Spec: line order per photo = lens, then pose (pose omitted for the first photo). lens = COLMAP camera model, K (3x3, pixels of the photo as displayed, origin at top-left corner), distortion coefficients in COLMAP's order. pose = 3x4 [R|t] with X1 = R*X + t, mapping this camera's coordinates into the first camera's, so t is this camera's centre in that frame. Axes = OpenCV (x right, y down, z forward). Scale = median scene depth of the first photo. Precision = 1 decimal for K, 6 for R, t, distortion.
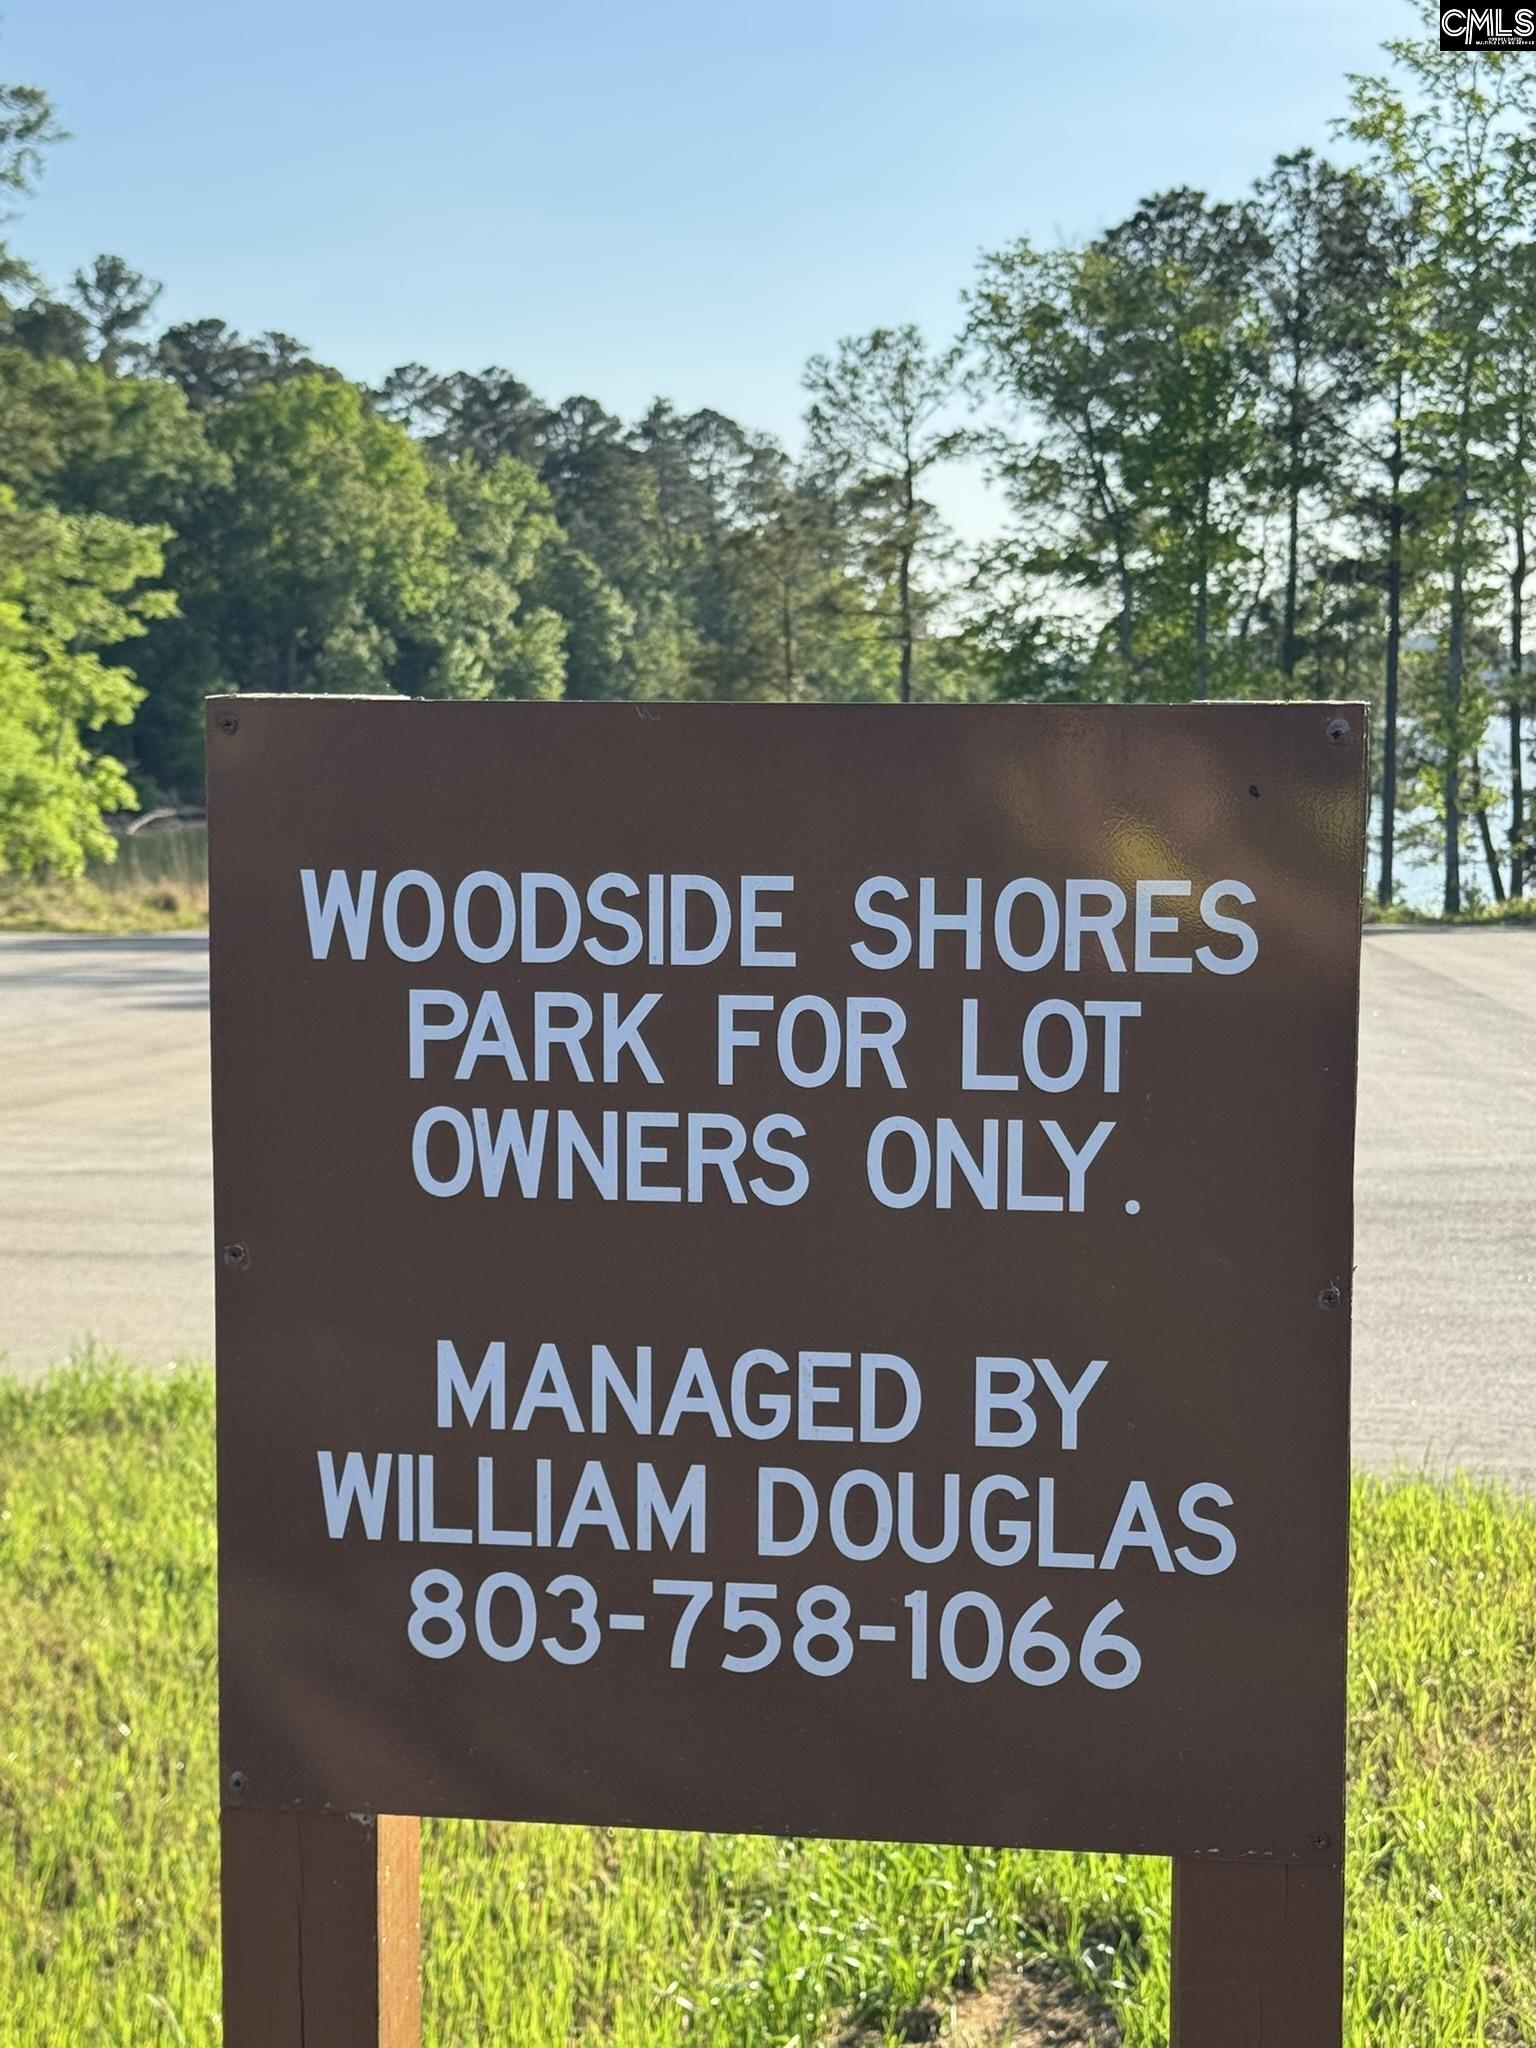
lens RADIAL K [[3352.5, 0, 771.3], [0, 3352.5, 1028.6], [0, 0, 1]] dist [0.106946, 0.000000]
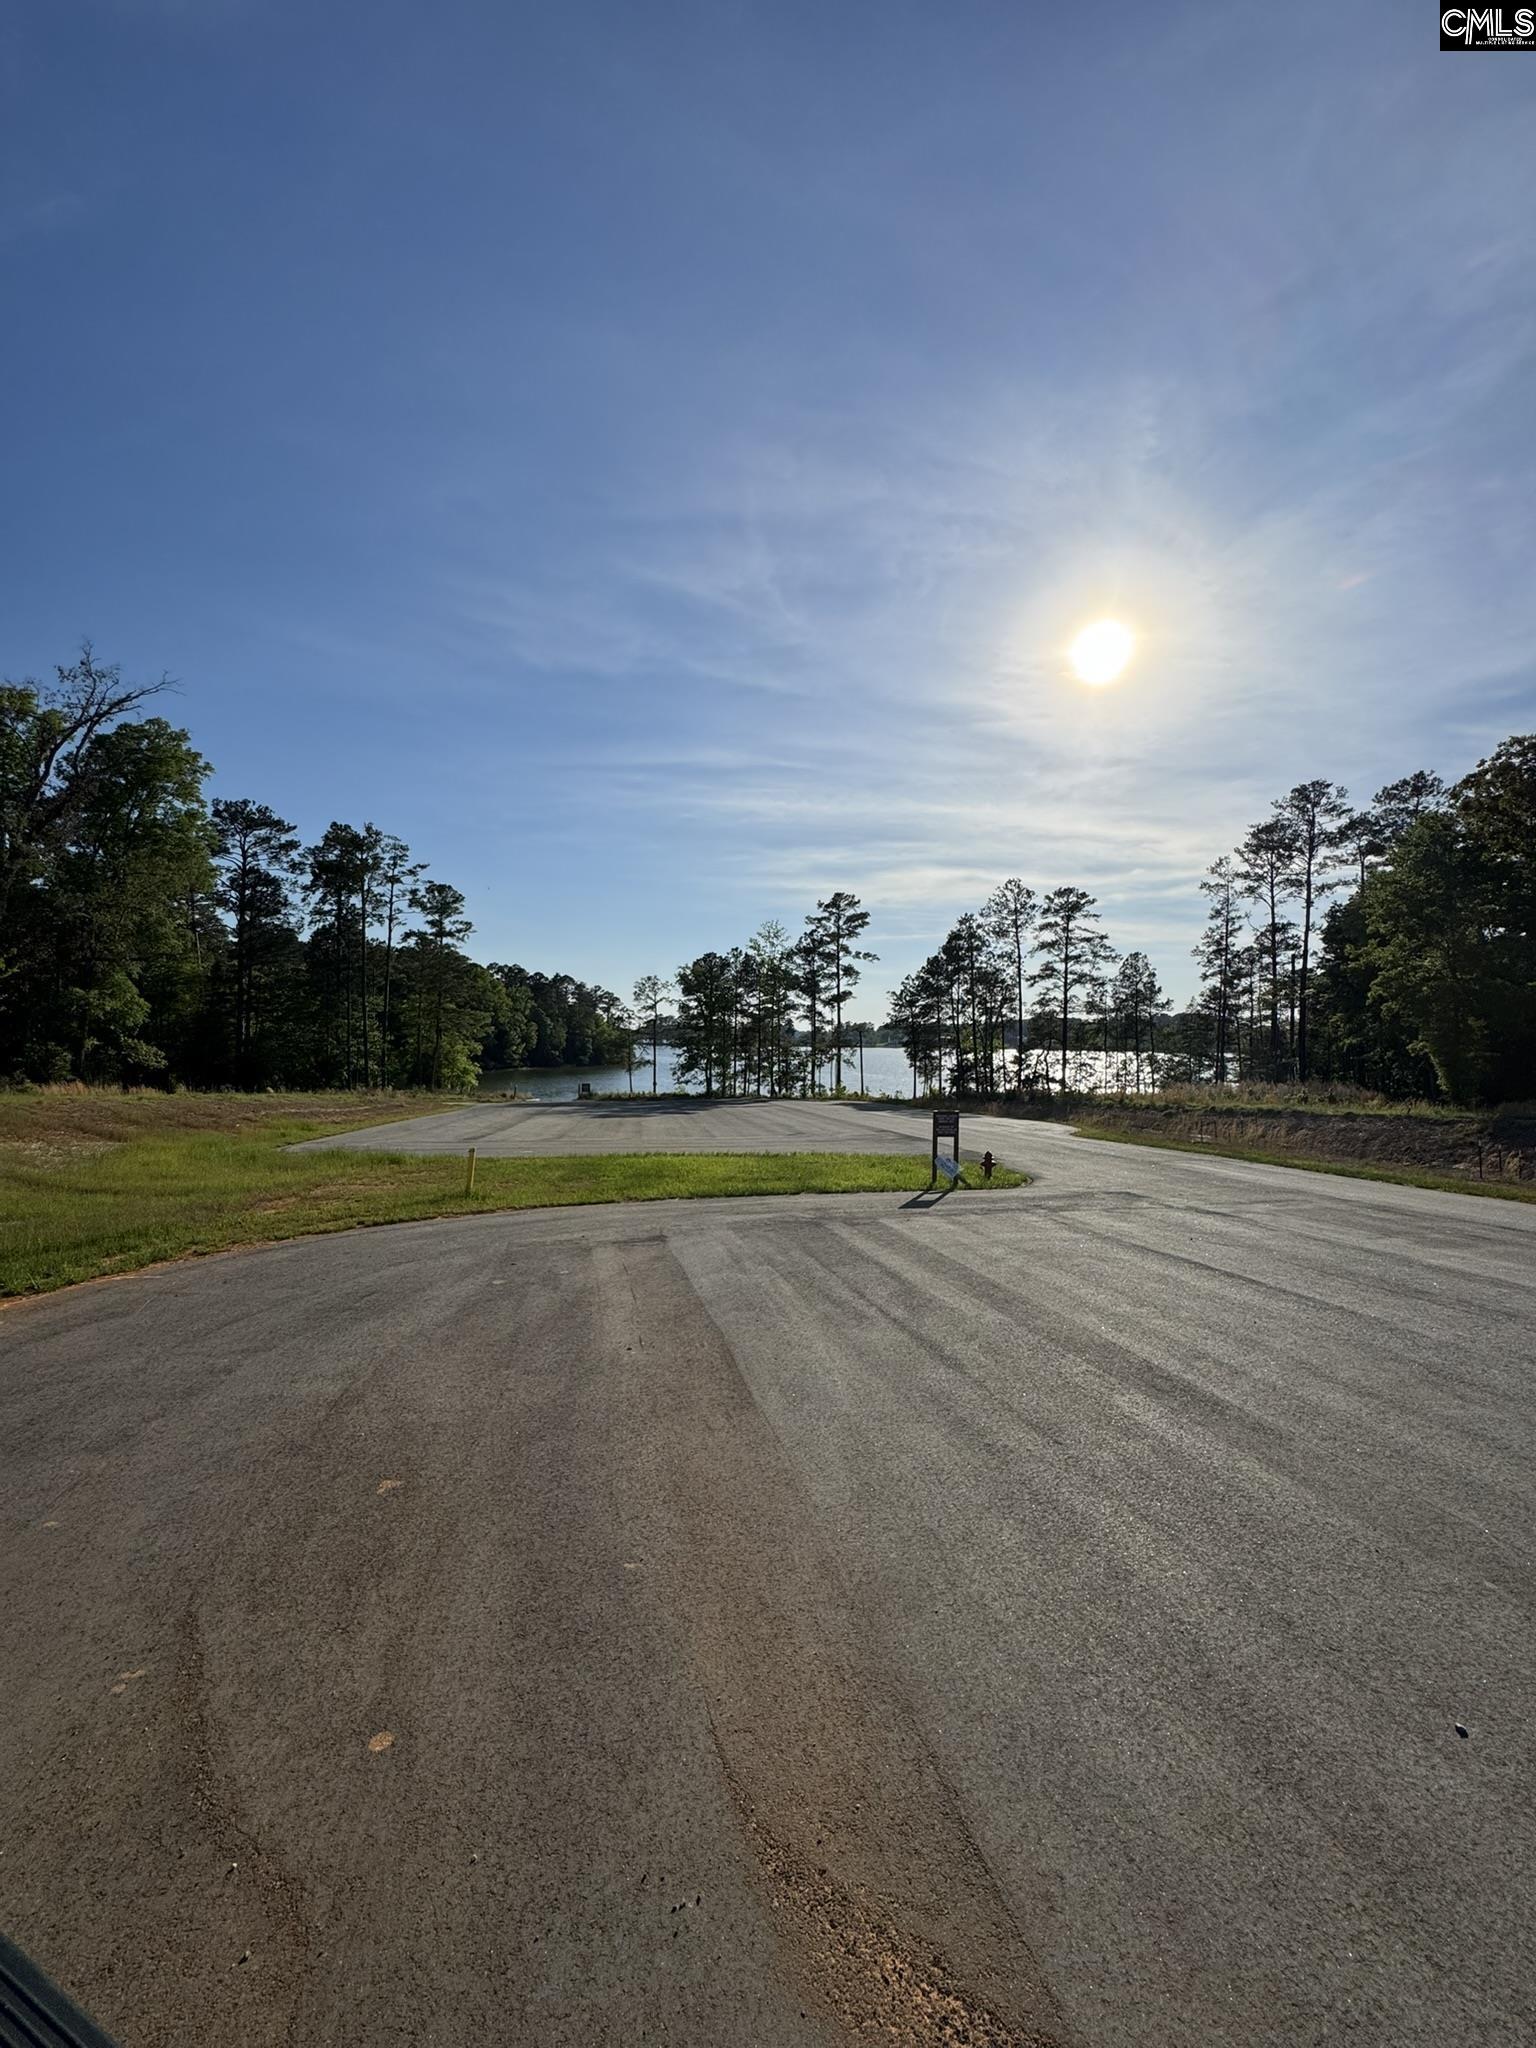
lens RADIAL K [[825.9, 0, 777.3], [0, 825.9, 1025.7], [0, 0, 1]] dist [-0.001442, 0.000350]
pose [[0.964090, 0.016051, 0.265090, -0.048923], [0.014069, 0.993684, -0.111331, 0.000392], [-0.265202, 0.111063, 0.957775, -0.090078]]
